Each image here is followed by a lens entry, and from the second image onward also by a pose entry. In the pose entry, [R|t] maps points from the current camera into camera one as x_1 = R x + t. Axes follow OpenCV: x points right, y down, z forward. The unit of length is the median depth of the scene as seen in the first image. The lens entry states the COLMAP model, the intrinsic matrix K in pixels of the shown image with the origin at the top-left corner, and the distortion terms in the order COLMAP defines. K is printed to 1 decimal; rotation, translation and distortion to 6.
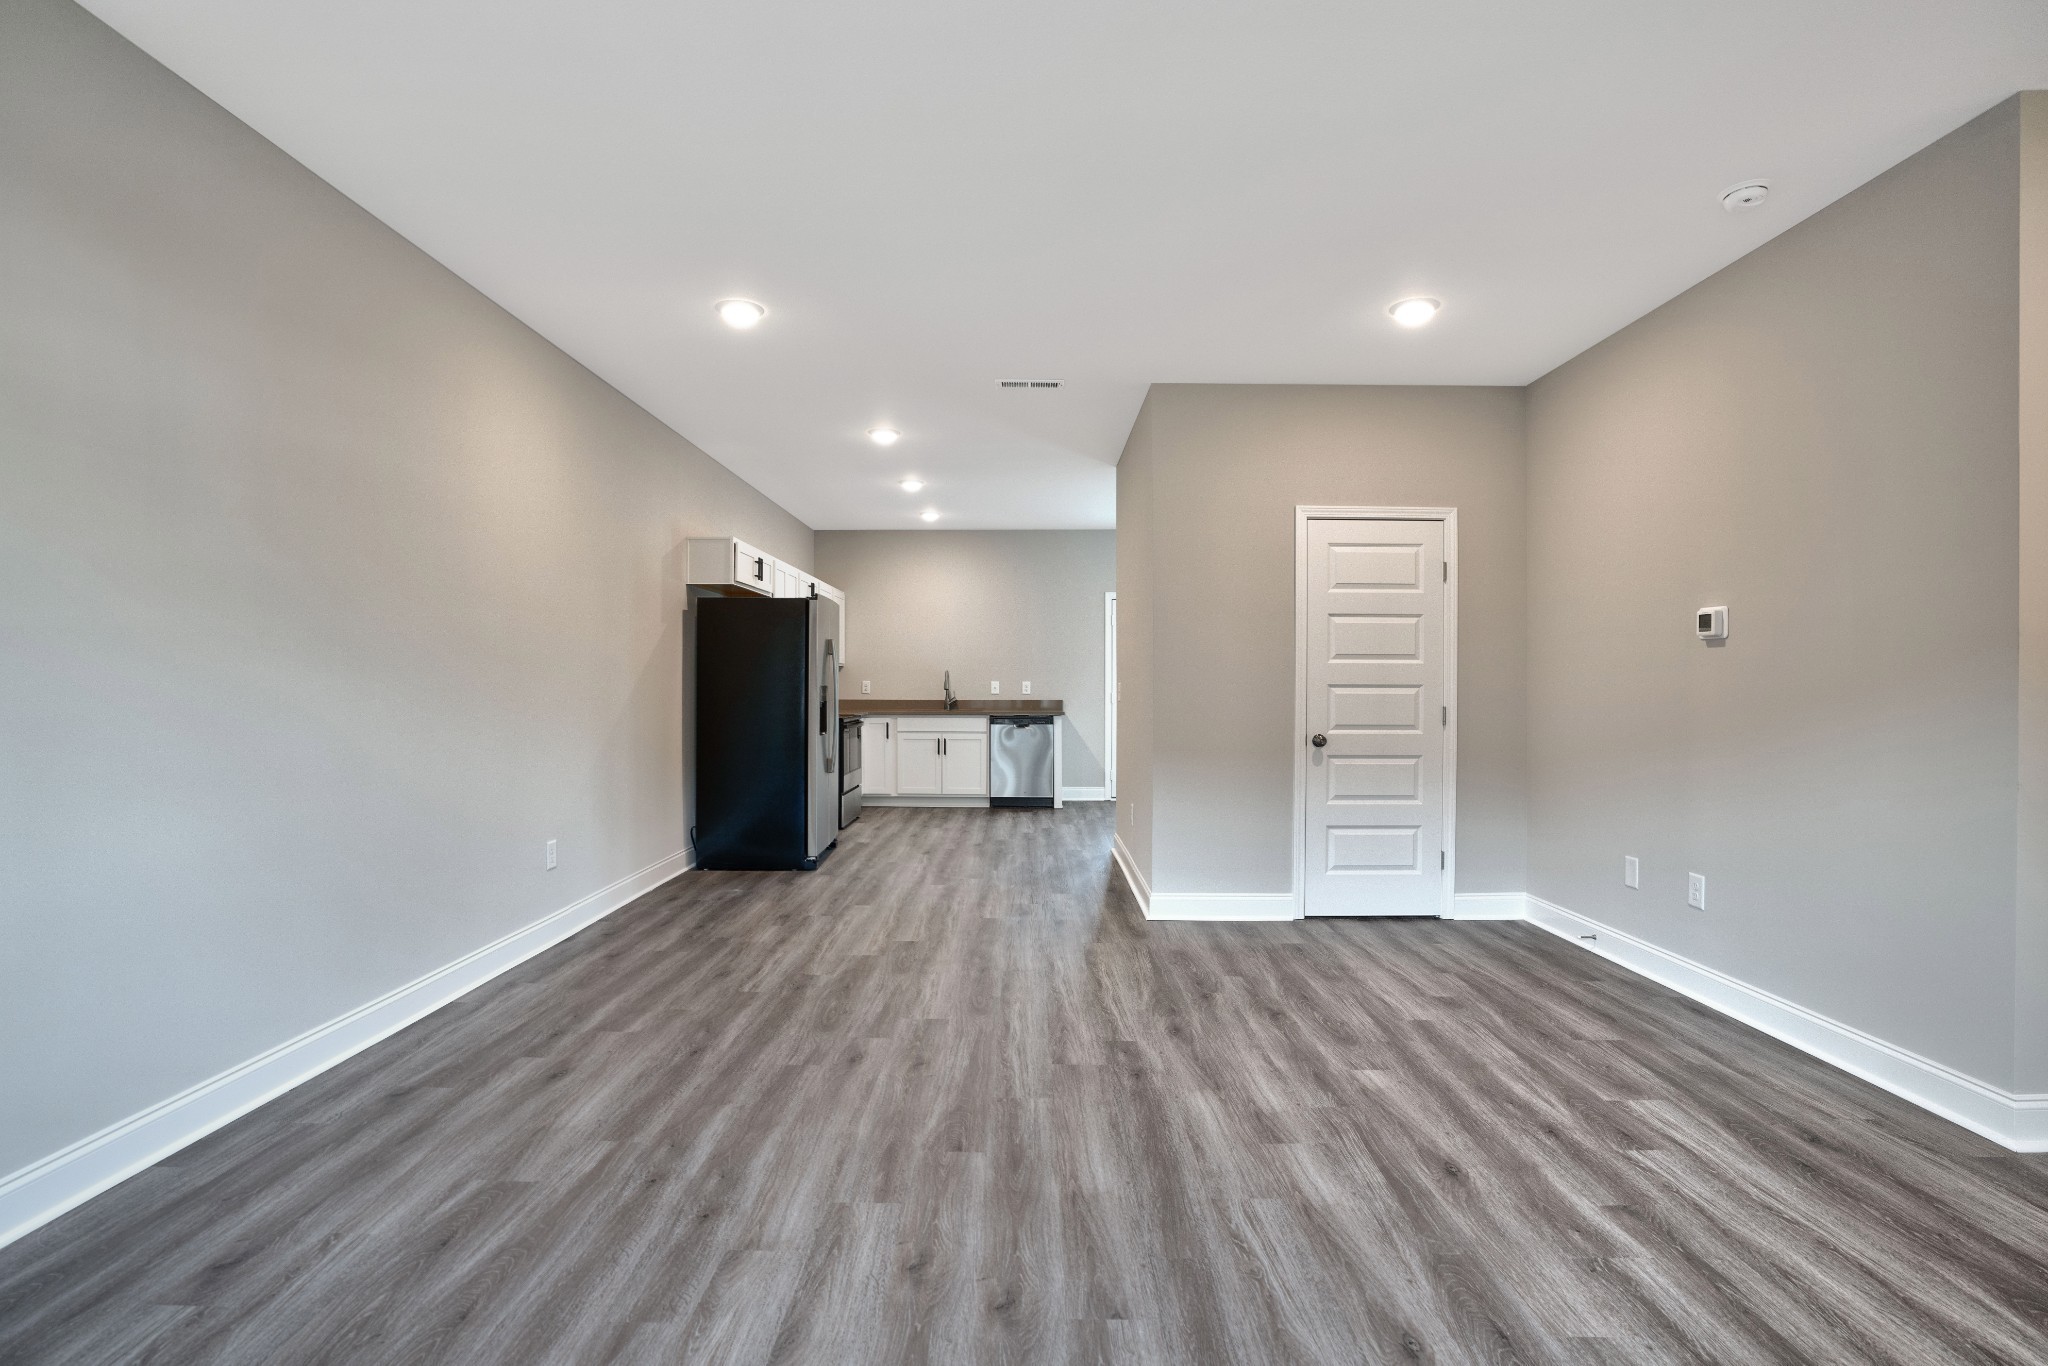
lens RADIAL K [[948.5, 0, 1018.1], [0, 948.5, 671.0], [0, 0, 1]] dist [-0.058494, 0.018490]
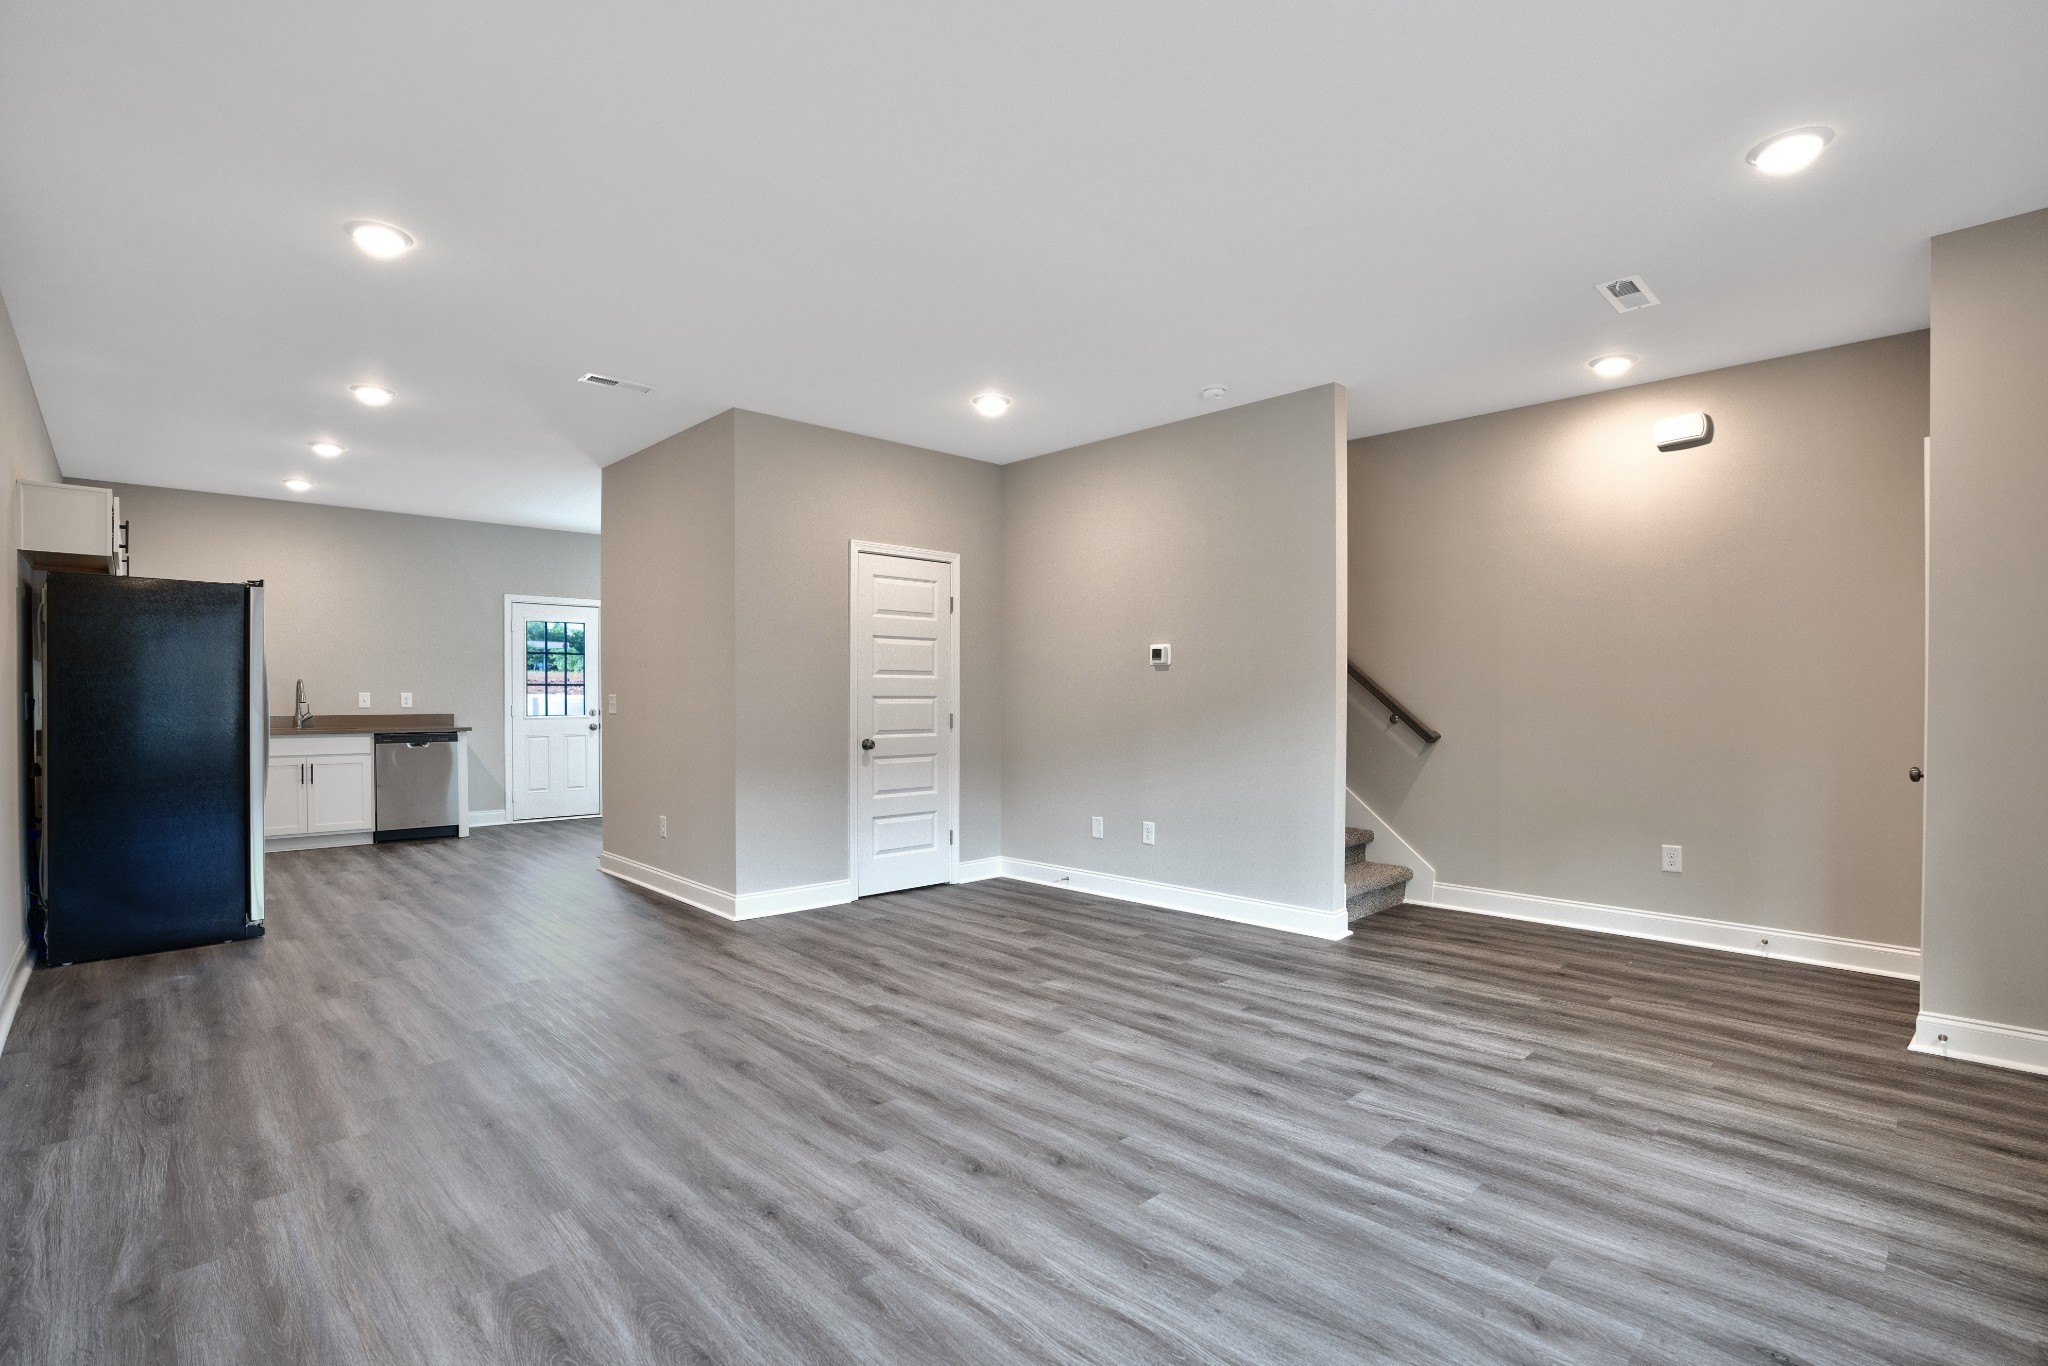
lens RADIAL K [[948.5, 0, 1036.8], [0, 948.5, 708.2], [0, 0, 1]] dist [-0.058494, 0.018490]
pose [[0.707045, -0.010895, 0.707085, -0.514094], [-0.010253, 0.999618, 0.025655, -0.005927], [-0.707094, -0.025389, 0.706663, 0.037157]]
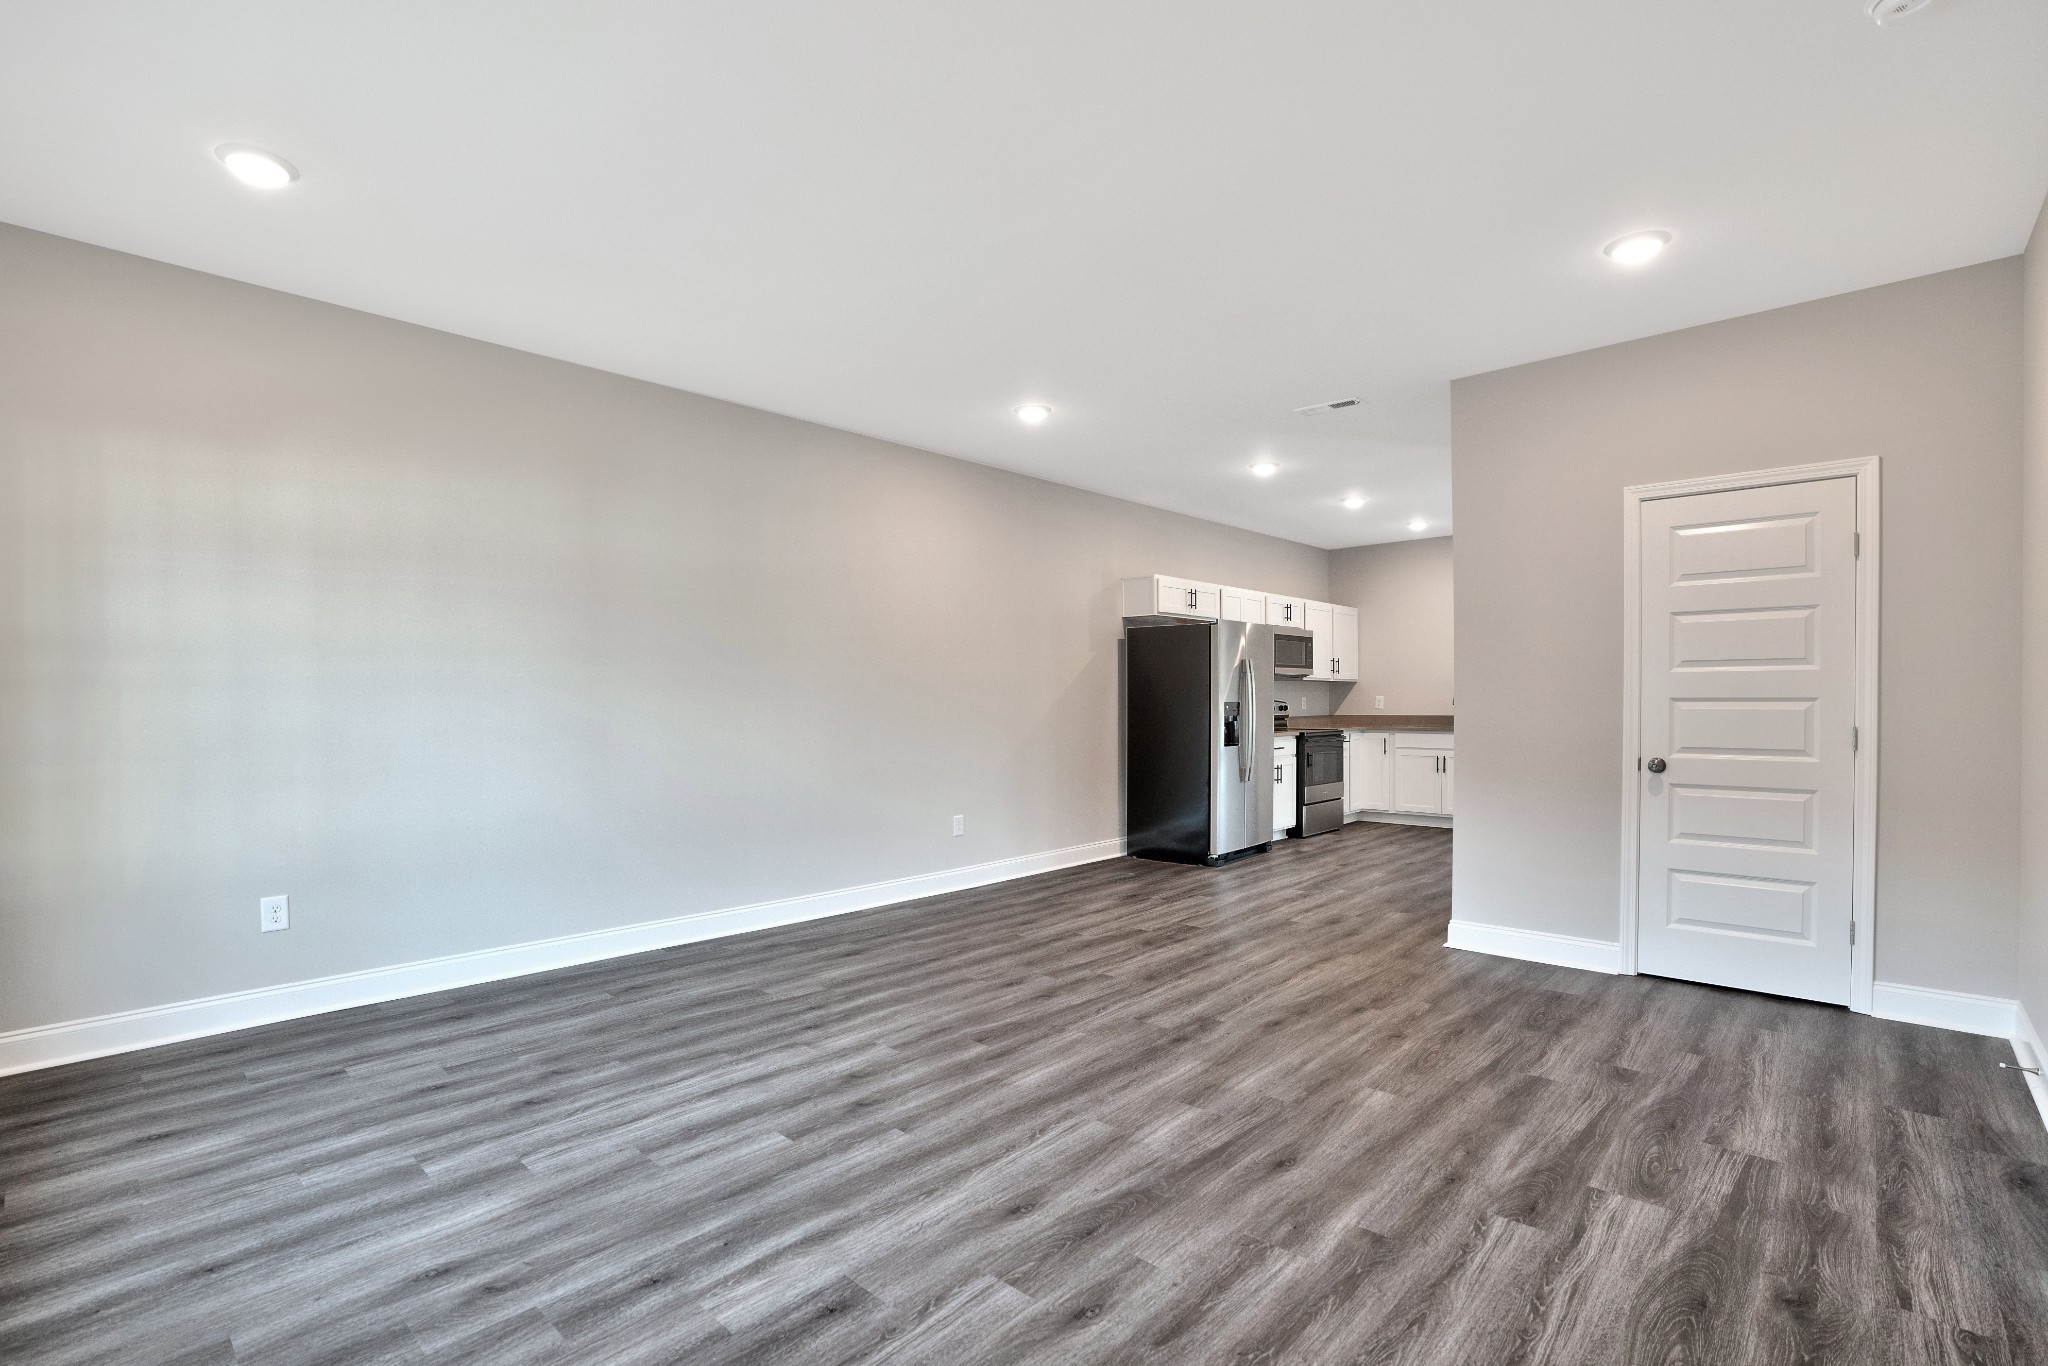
lens RADIAL K [[948.5, 0, 998.9], [0, 948.5, 740.9], [0, 0, 1]] dist [-0.058494, 0.018490]
pose [[0.732768, 0.020975, -0.680155, 0.627259], [0.018959, 0.998508, 0.051218, -0.002412], [0.680215, -0.050426, 0.731276, 0.013610]]
